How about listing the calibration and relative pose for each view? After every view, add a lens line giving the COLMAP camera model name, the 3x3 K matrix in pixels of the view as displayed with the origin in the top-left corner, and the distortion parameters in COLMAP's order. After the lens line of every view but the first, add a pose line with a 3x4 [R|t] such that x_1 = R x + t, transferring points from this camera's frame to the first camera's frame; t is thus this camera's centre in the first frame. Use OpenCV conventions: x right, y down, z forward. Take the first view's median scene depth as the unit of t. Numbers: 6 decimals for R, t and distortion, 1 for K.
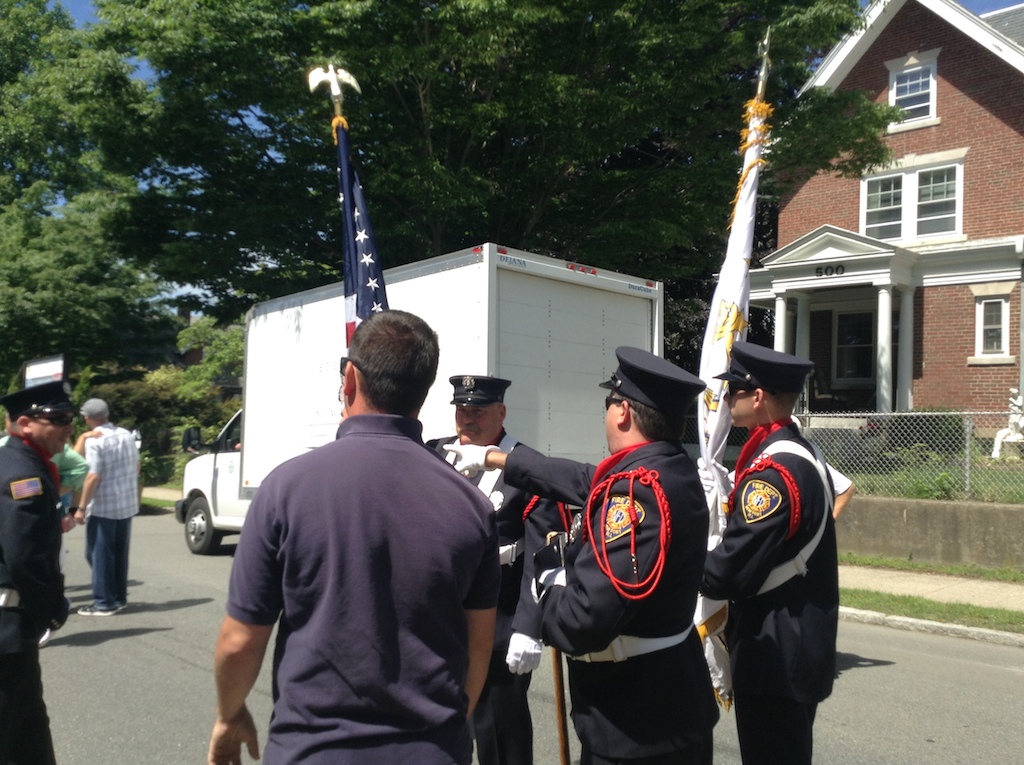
lens RADIAL K [[896.8, 0, 487.2], [0, 896.8, 393.2], [0, 0, 1]] dist [0.106154, -0.189302]
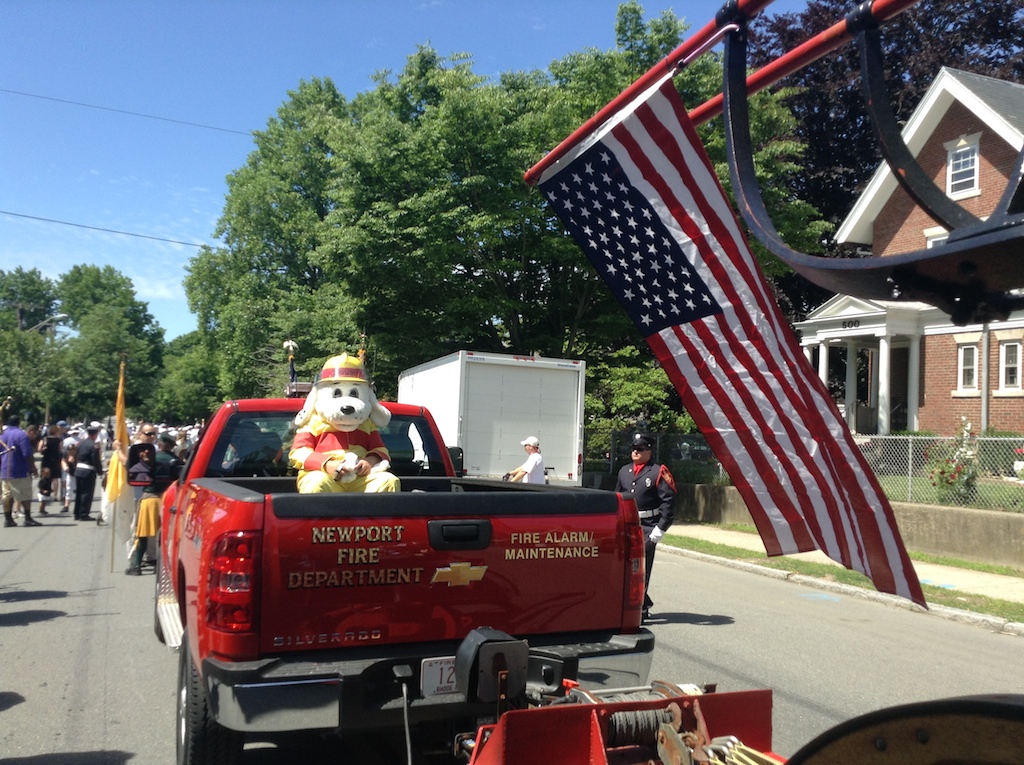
lens RADIAL K [[896.8, 0, 487.2], [0, 896.8, 393.2], [0, 0, 1]] dist [0.106154, -0.189302]
pose [[0.926205, -0.002547, -0.377012, 0.349941], [-0.000381, 0.999970, -0.007691, -0.022710], [0.377020, 0.007267, 0.926177, -0.372361]]
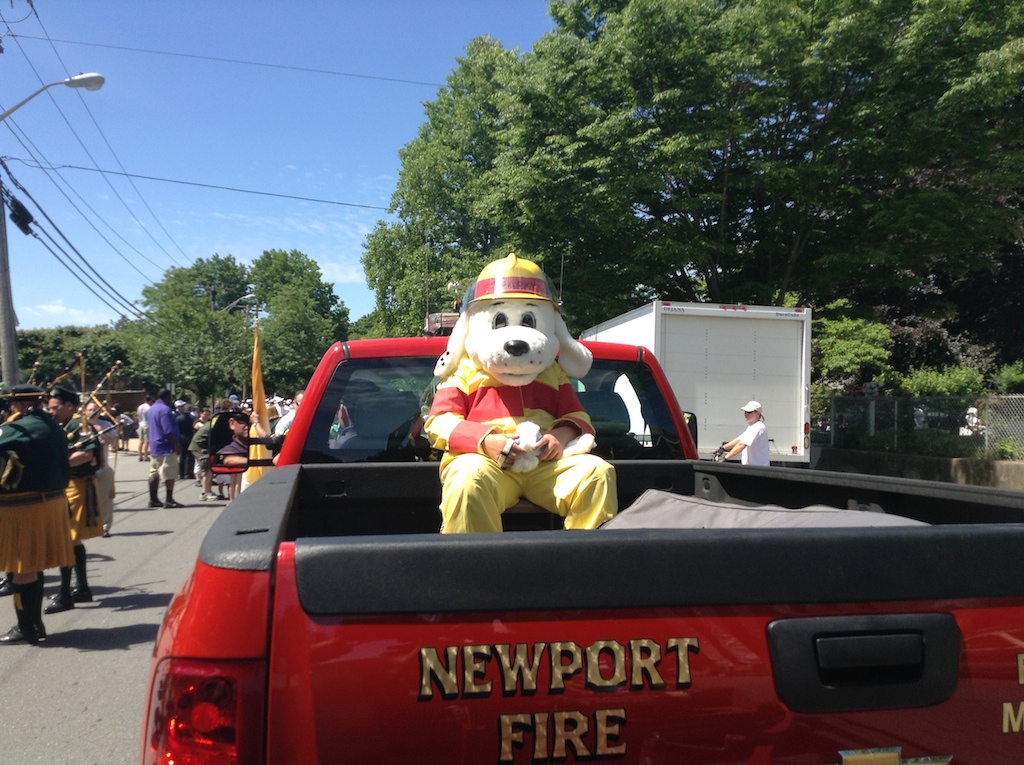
lens RADIAL K [[896.8, 0, 487.2], [0, 896.8, 393.2], [0, 0, 1]] dist [0.106154, -0.189302]
pose [[0.836157, -0.008007, -0.548432, 0.283167], [0.023524, 0.999497, 0.021272, -0.014533], [0.547986, -0.030688, 0.835925, -0.260632]]
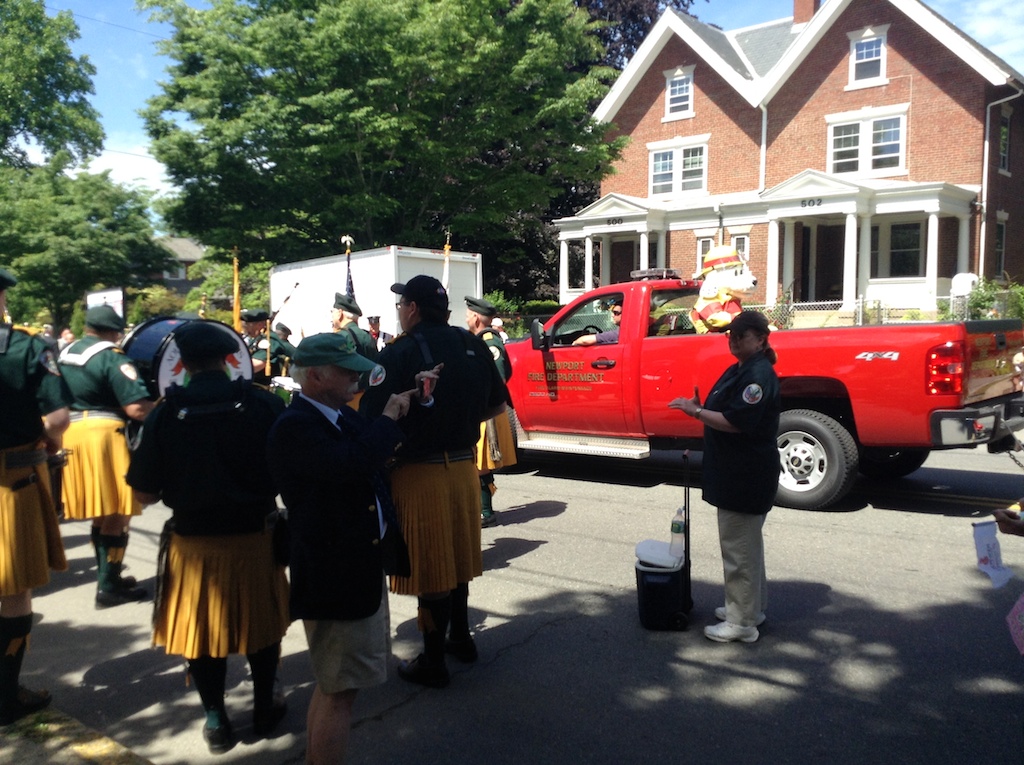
lens RADIAL K [[896.8, 0, 487.2], [0, 896.8, 393.2], [0, 0, 1]] dist [0.106154, -0.189302]
pose [[0.996907, -0.040335, 0.067449, 0.029249], [0.032407, 0.992866, 0.114749, -0.021612], [-0.071597, -0.112208, 0.991102, -0.545696]]
